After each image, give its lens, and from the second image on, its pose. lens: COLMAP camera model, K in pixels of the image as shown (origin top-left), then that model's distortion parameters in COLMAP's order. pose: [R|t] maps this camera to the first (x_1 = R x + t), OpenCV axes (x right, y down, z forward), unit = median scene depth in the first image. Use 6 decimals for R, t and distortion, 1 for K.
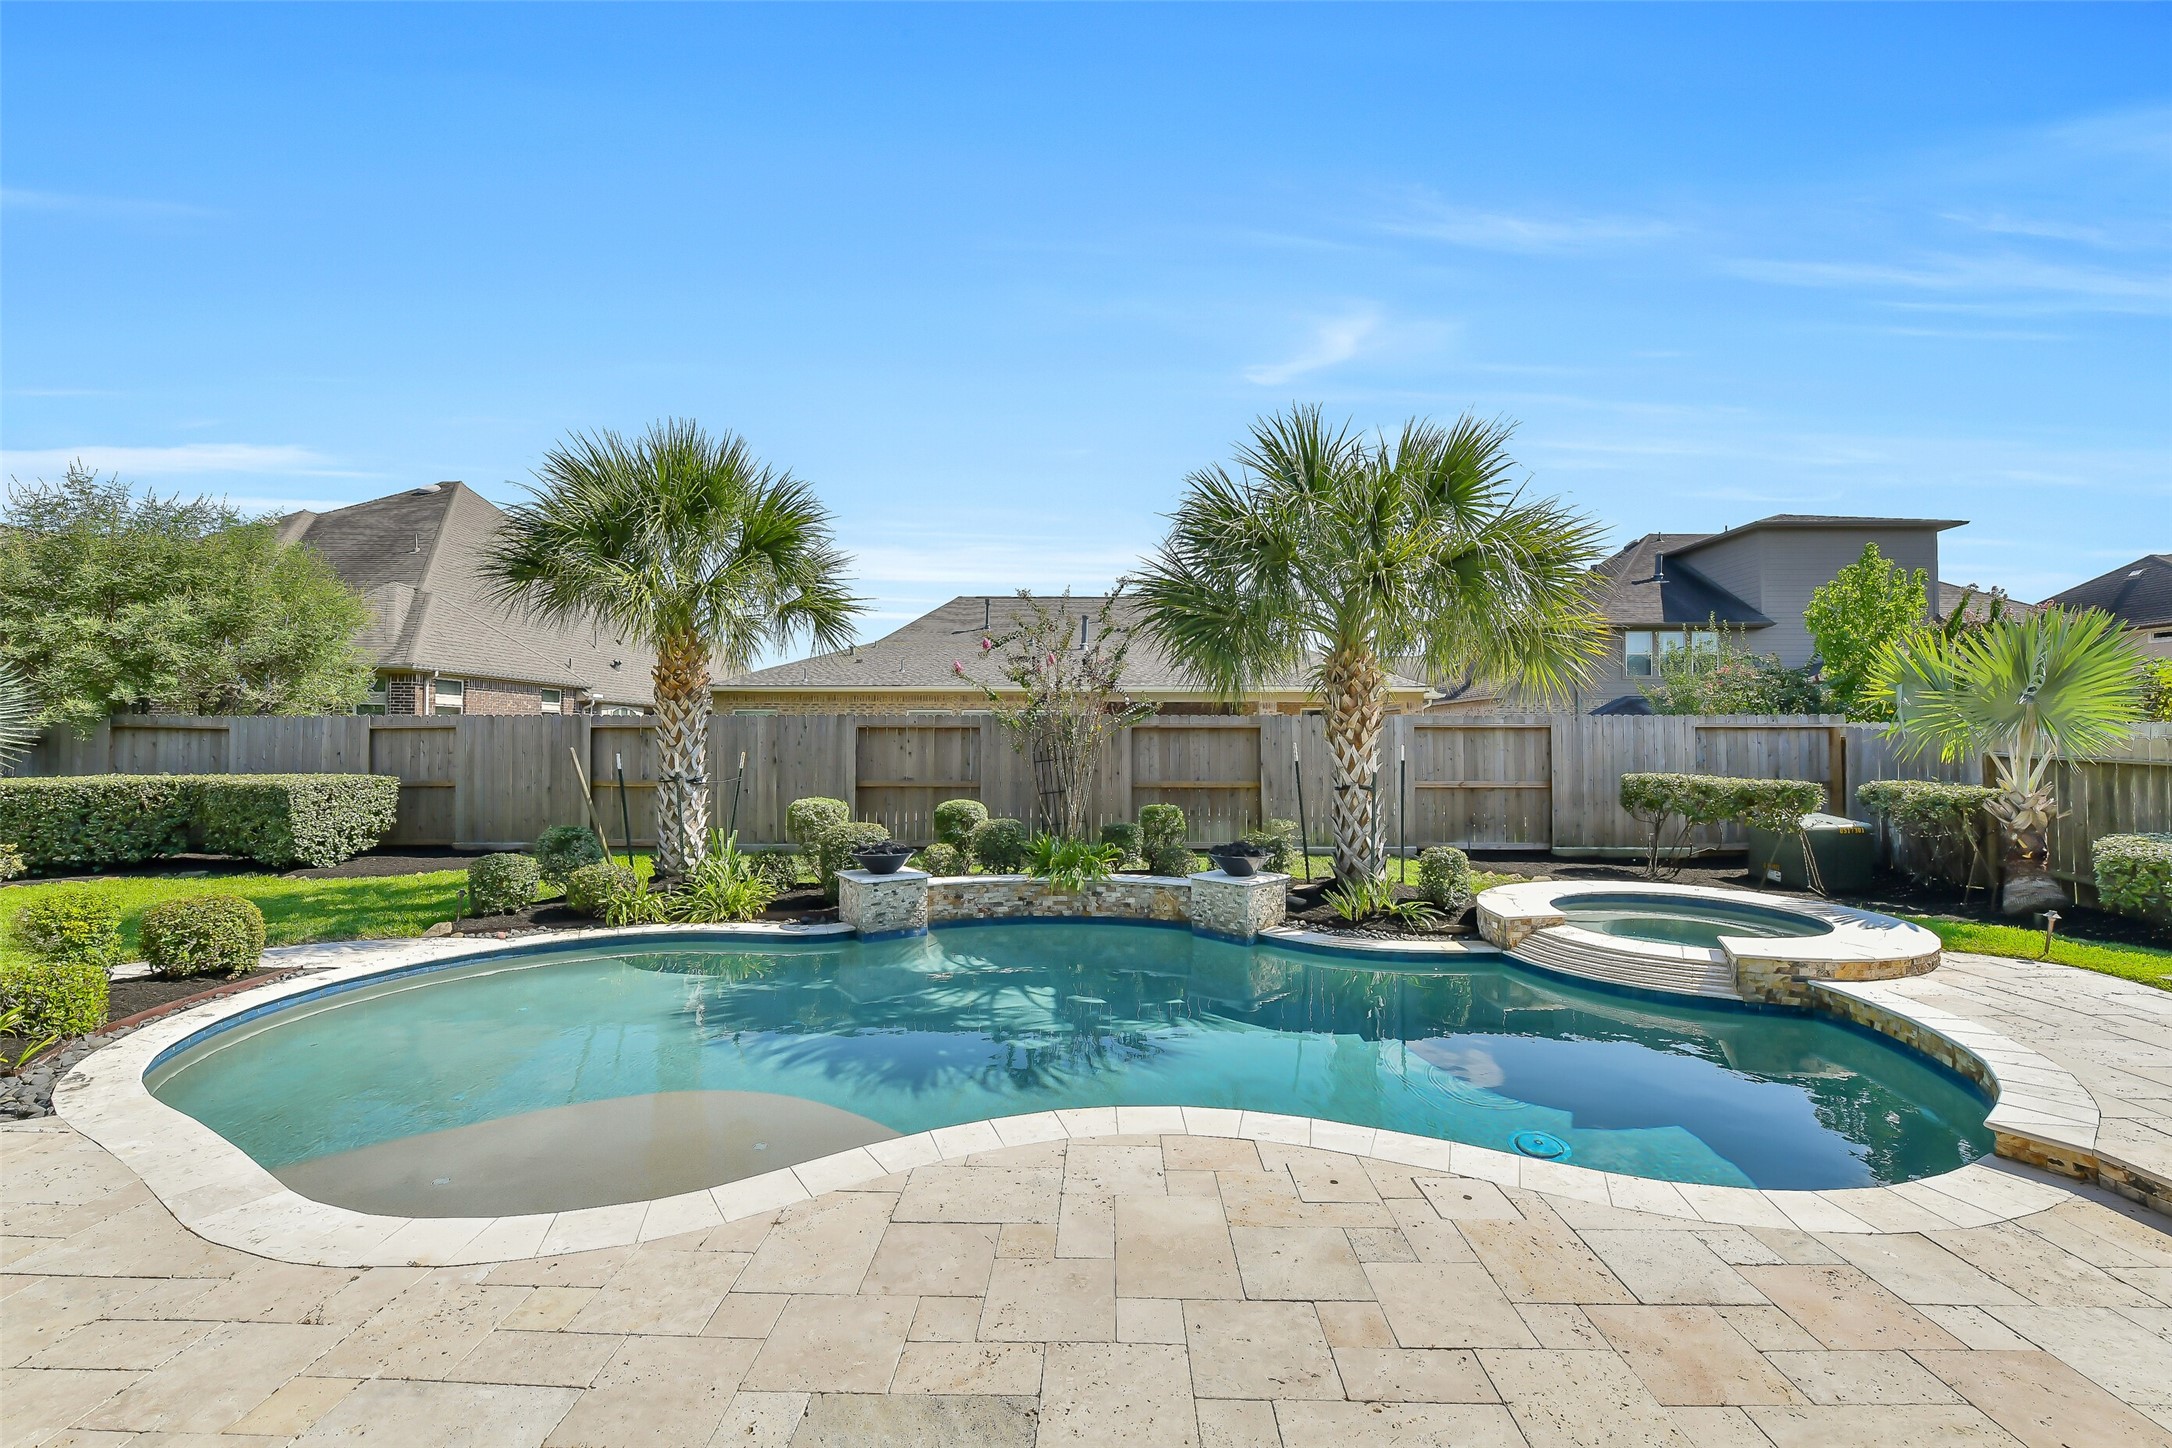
lens RADIAL K [[861.1, 0, 1086.0], [0, 861.1, 724.0], [0, 0, 1]] dist [-0.004988, -0.000481]
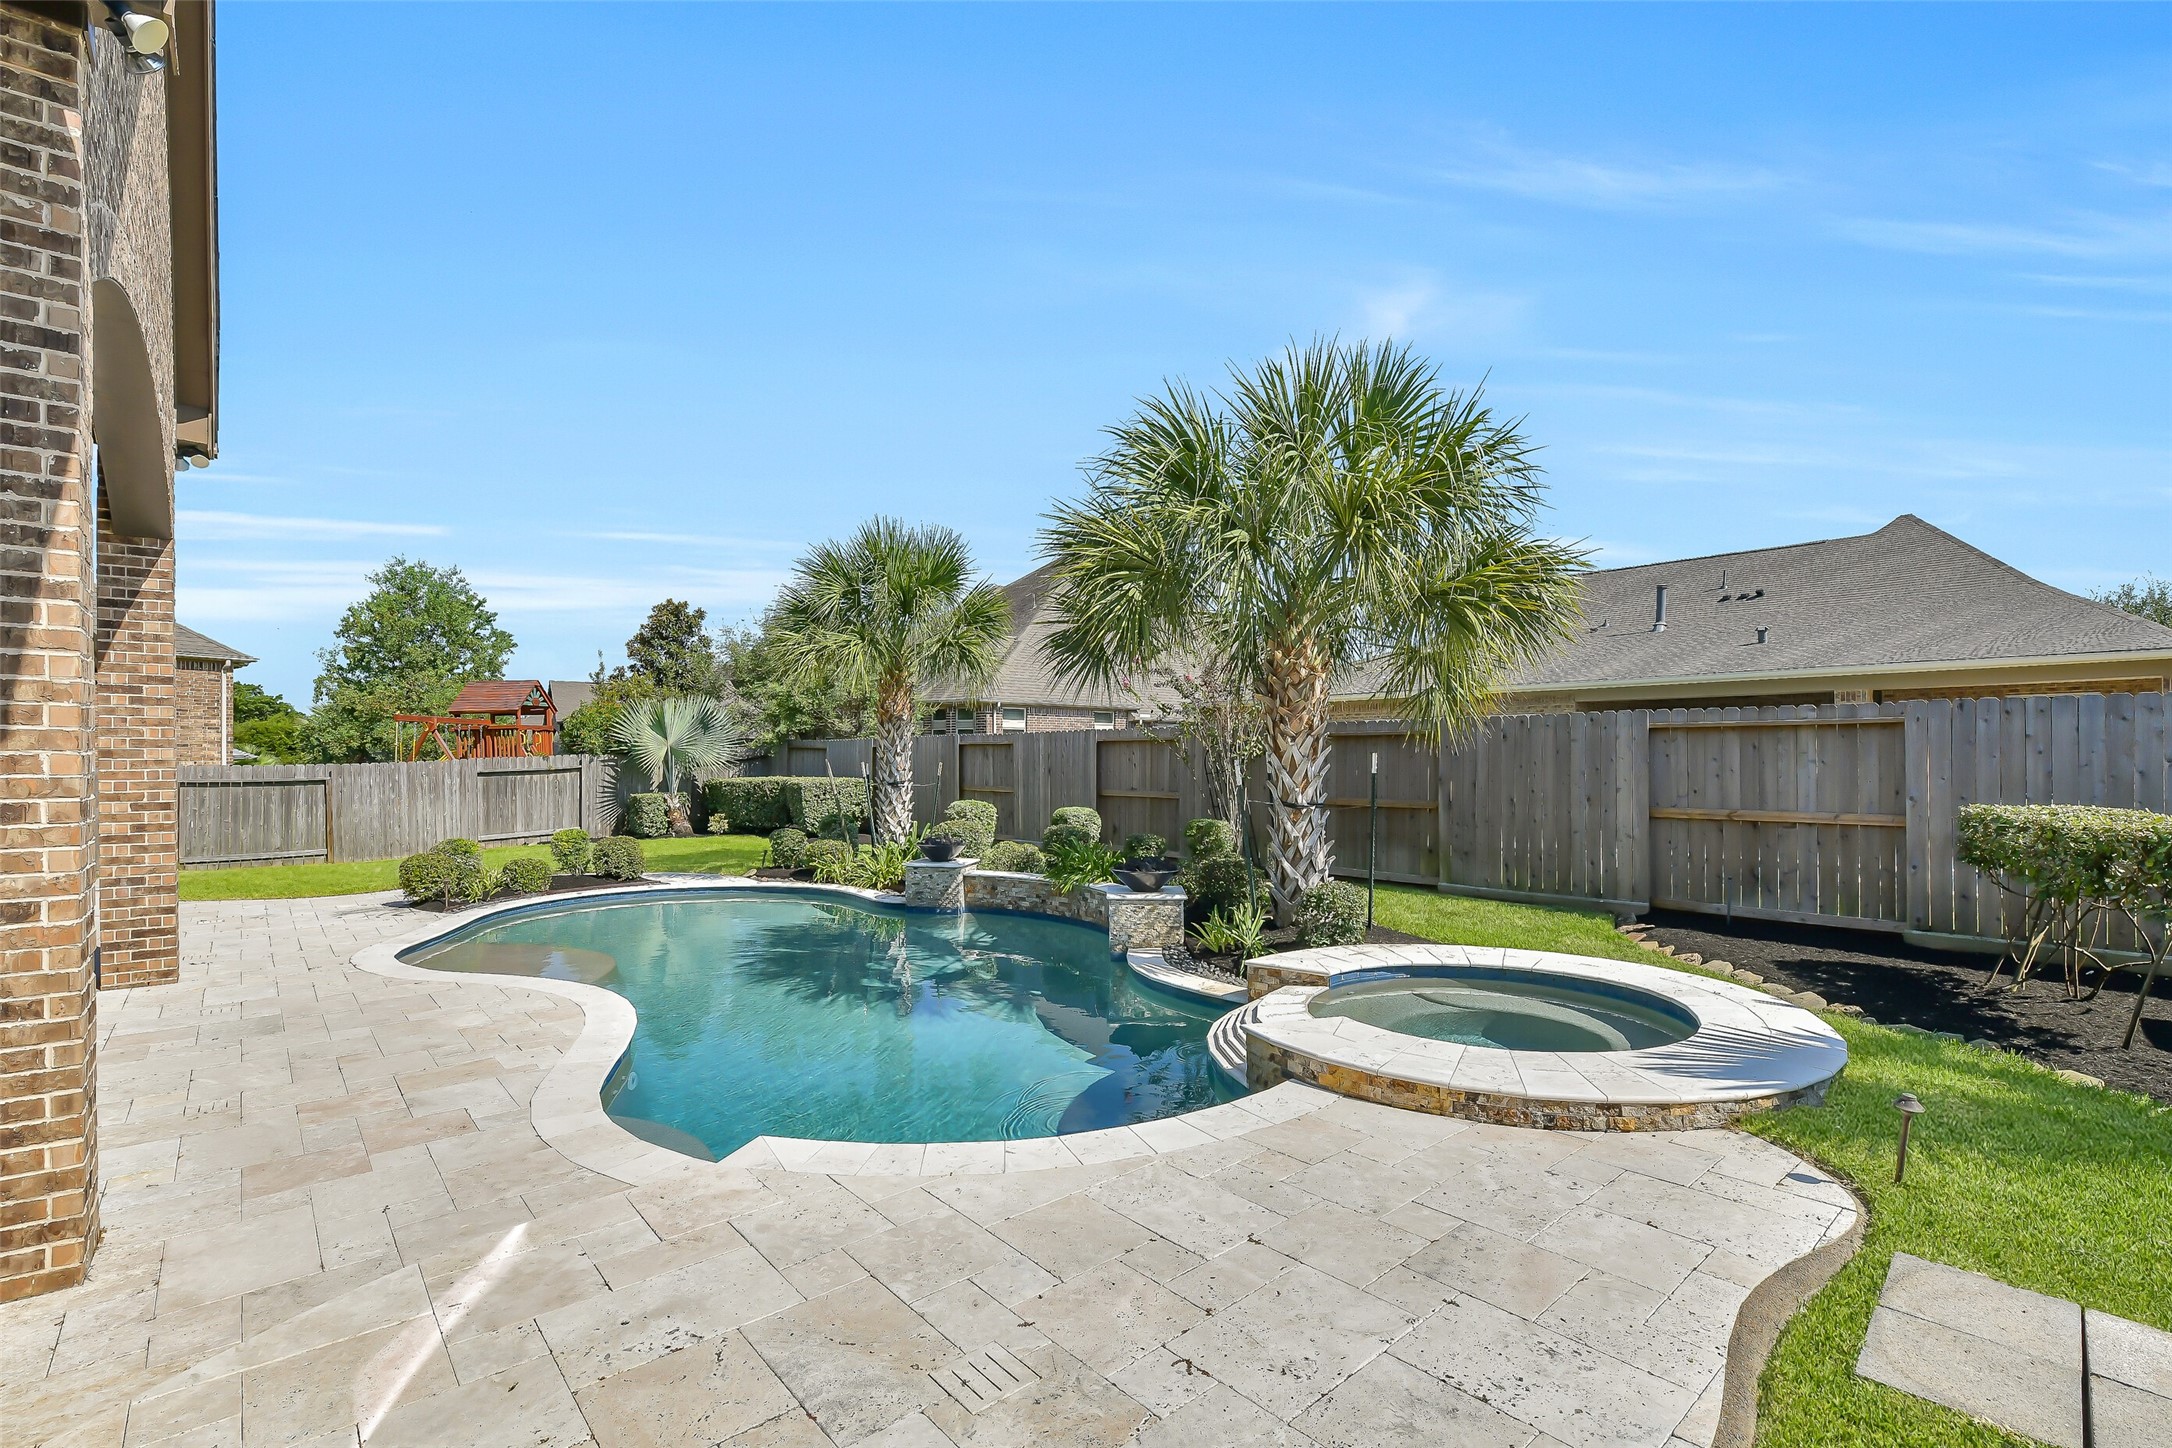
lens RADIAL K [[968.1, 0, 1073.5], [0, 968.1, 749.9], [0, 0, 1]] dist [0.015972, -0.000070]
pose [[0.667080, -0.008744, -0.744934, 0.848034], [0.018231, 0.999823, 0.004591, 0.011776], [0.744763, -0.016644, 0.667122, 0.210452]]
